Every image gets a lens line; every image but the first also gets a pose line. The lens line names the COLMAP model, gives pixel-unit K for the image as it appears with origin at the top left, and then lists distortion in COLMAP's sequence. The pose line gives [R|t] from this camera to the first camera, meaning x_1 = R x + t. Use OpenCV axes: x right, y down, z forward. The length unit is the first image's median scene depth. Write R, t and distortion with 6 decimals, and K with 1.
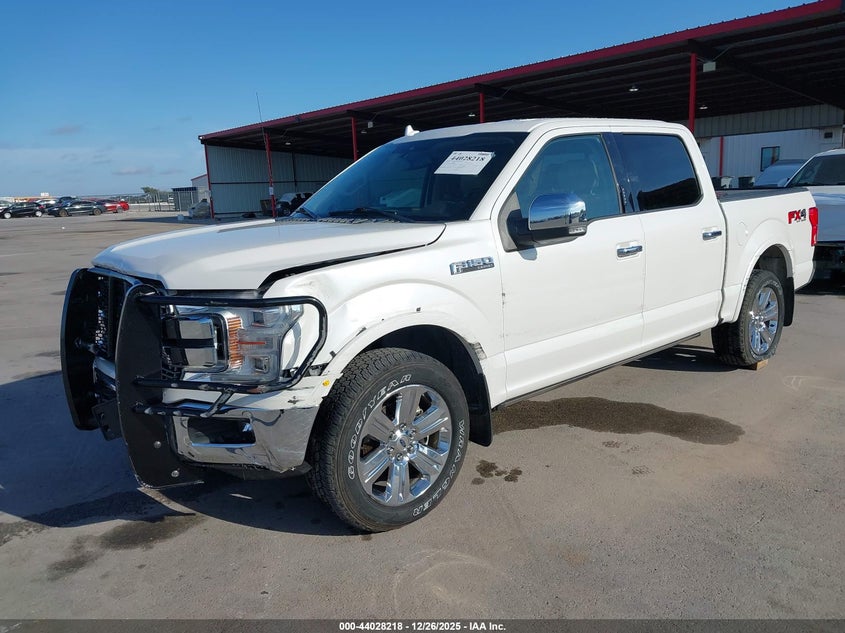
lens RADIAL K [[682.4, 0, 421.5], [0, 682.4, 317.7], [0, 0, 1]] dist [-0.006544, -0.002796]
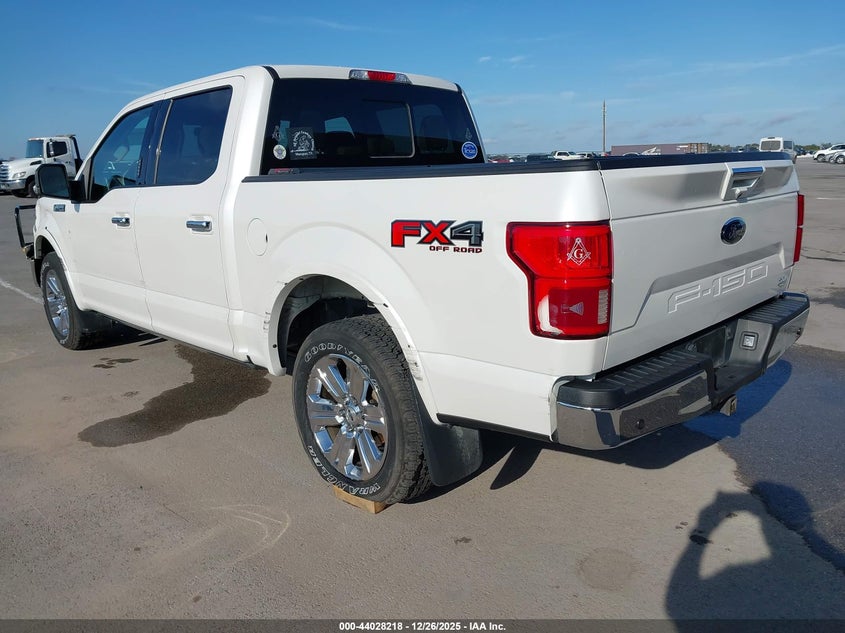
lens RADIAL K [[682.4, 0, 422.2], [0, 682.4, 313.6], [0, 0, 1]] dist [-0.006544, -0.002796]
pose [[0.083156, 0.235615, -0.968282, 1.245386], [-0.217015, 0.952610, 0.213164, -0.245233], [0.972620, 0.192406, 0.130348, 1.212609]]
